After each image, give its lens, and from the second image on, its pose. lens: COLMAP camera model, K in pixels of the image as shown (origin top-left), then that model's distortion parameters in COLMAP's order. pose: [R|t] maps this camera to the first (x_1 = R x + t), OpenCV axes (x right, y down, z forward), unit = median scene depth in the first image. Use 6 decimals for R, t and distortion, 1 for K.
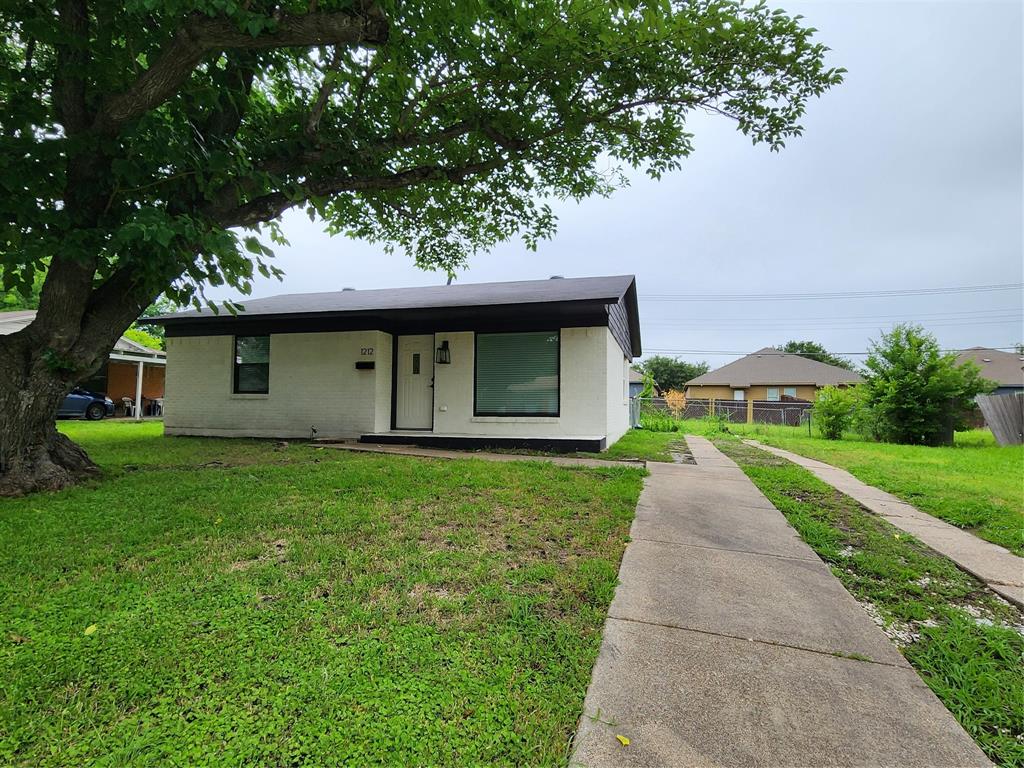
lens RADIAL K [[530.2, 0, 516.3], [0, 530.2, 386.2], [0, 0, 1]] dist [-0.001092, -0.000507]
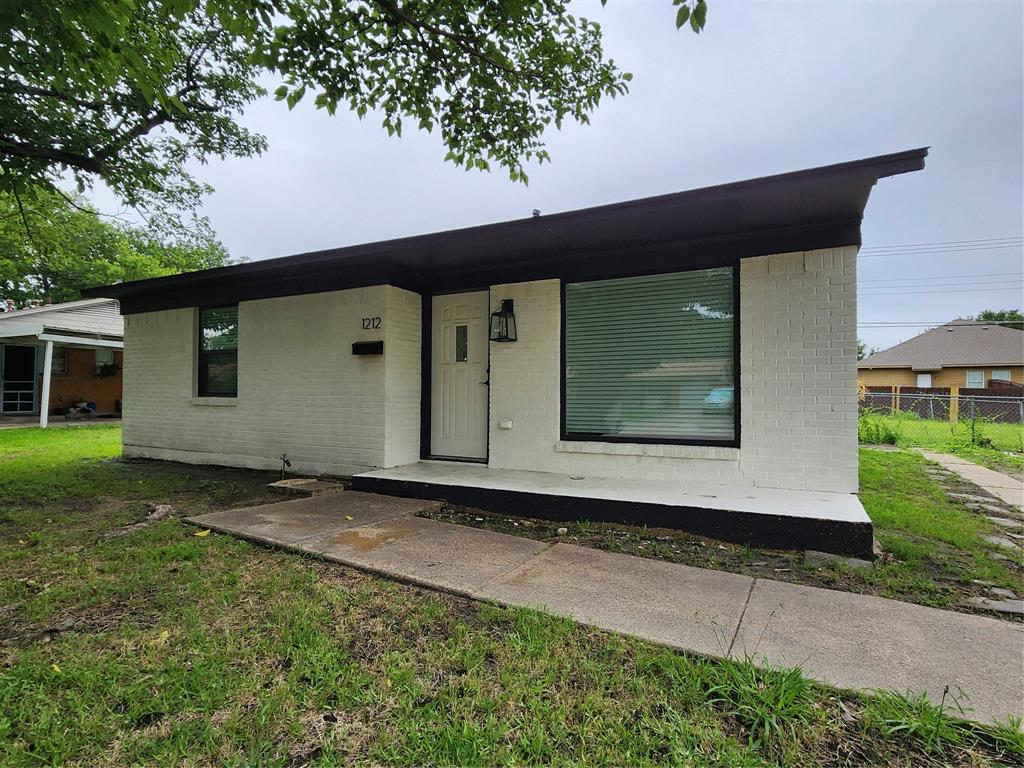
lens RADIAL K [[530.2, 0, 516.3], [0, 530.2, 386.2], [0, 0, 1]] dist [-0.001092, -0.000507]
pose [[0.976777, -0.008170, -0.214101, -0.010324], [0.013896, 0.999584, 0.025254, -0.010469], [0.213805, -0.027643, 0.976485, 0.473464]]
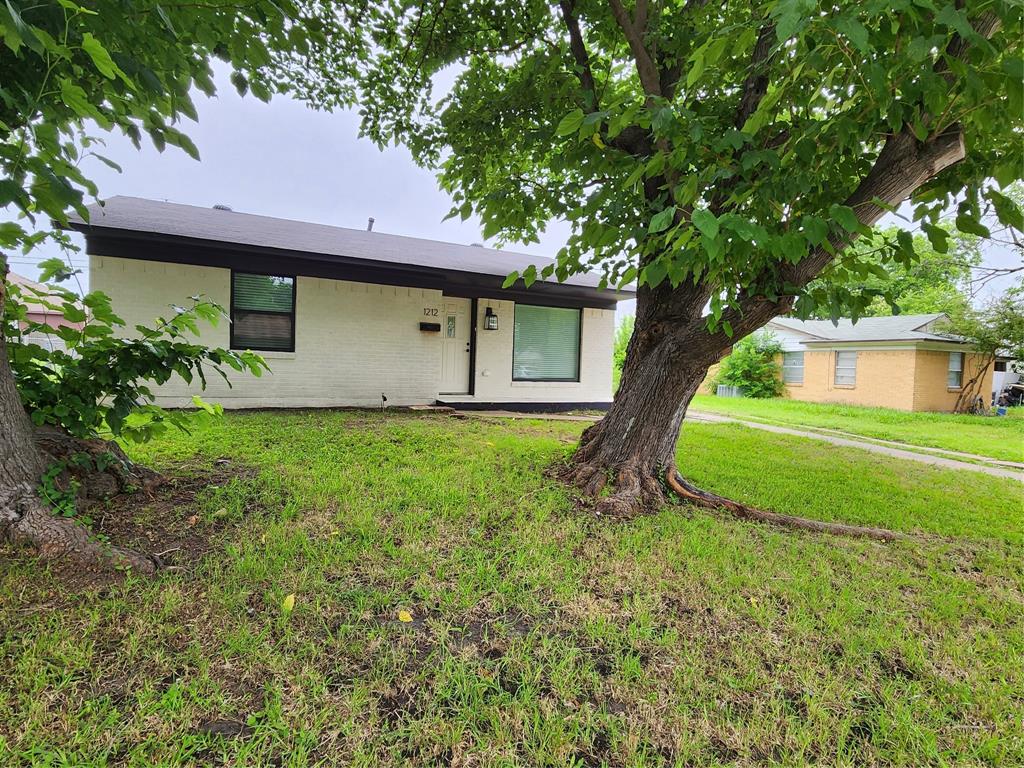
lens RADIAL K [[530.2, 0, 516.3], [0, 530.2, 386.2], [0, 0, 1]] dist [-0.001092, -0.000507]
pose [[0.747454, -0.004205, 0.664300, -0.774349], [-0.052359, 0.996496, 0.065222, -0.004186], [-0.662247, -0.083533, 0.744615, 0.197099]]
